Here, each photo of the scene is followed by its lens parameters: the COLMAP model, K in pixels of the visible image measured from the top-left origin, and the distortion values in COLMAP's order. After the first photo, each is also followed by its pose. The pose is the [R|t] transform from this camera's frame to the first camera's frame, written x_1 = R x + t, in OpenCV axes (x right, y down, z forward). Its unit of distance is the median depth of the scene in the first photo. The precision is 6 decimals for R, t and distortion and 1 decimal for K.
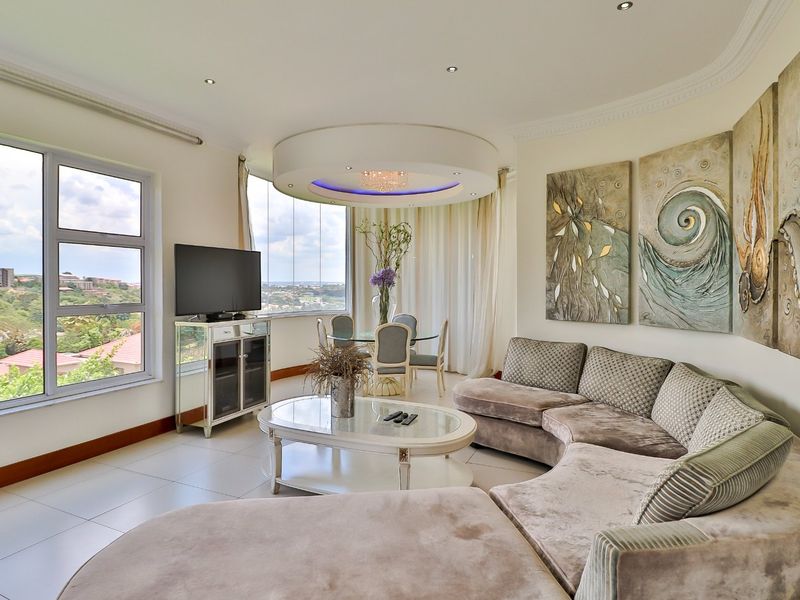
lens RADIAL K [[460.3, 0, 396.6], [0, 460.3, 287.6], [0, 0, 1]] dist [-0.002649, -0.000426]
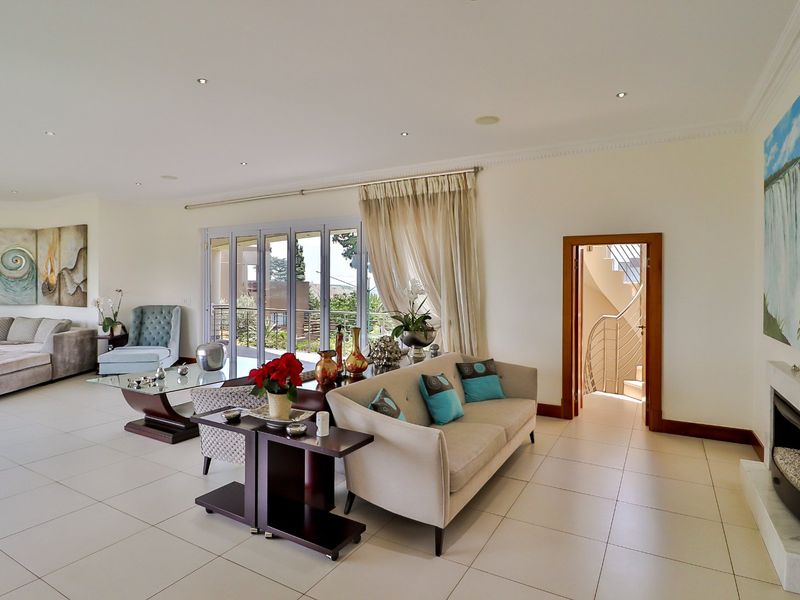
lens RADIAL K [[460.3, 0, 396.6], [0, 460.3, 287.6], [0, 0, 1]] dist [-0.002649, -0.000426]
pose [[0.104625, 0.000855, 0.994511, -1.746269], [0.002070, 0.999997, -0.001077, 0.006091], [-0.994510, 0.002171, 0.104623, -1.397221]]
